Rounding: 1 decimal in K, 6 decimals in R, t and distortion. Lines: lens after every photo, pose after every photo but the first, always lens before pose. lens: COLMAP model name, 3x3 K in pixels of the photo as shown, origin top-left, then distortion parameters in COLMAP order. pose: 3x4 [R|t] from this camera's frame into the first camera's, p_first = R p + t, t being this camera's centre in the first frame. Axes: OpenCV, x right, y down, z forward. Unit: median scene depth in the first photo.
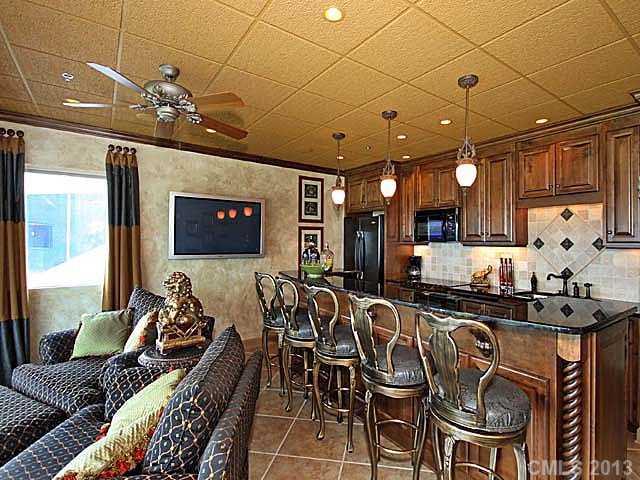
lens RADIAL K [[319.5, 0, 328.2], [0, 319.5, 238.0], [0, 0, 1]] dist [-0.000476, -0.000148]
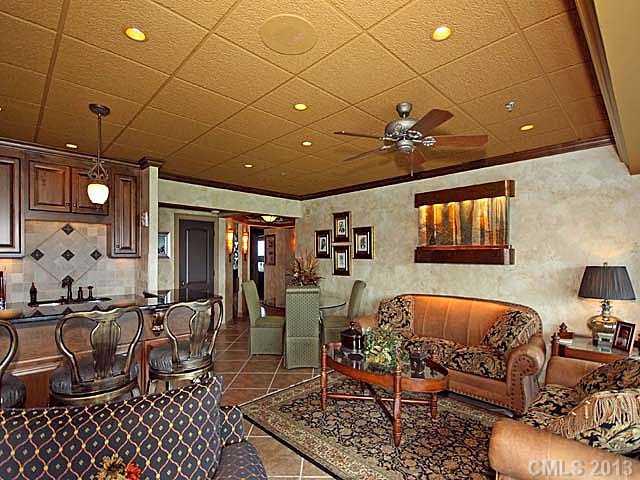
lens RADIAL K [[322.9, 0, 320.6], [0, 322.9, 259.0], [0, 0, 1]] dist [-0.000178, -0.000098]
pose [[-0.148279, -0.019783, 0.988748, -0.540950], [-0.015309, 0.999726, 0.017707, -0.001973], [-0.988827, -0.012511, -0.148541, 0.270997]]
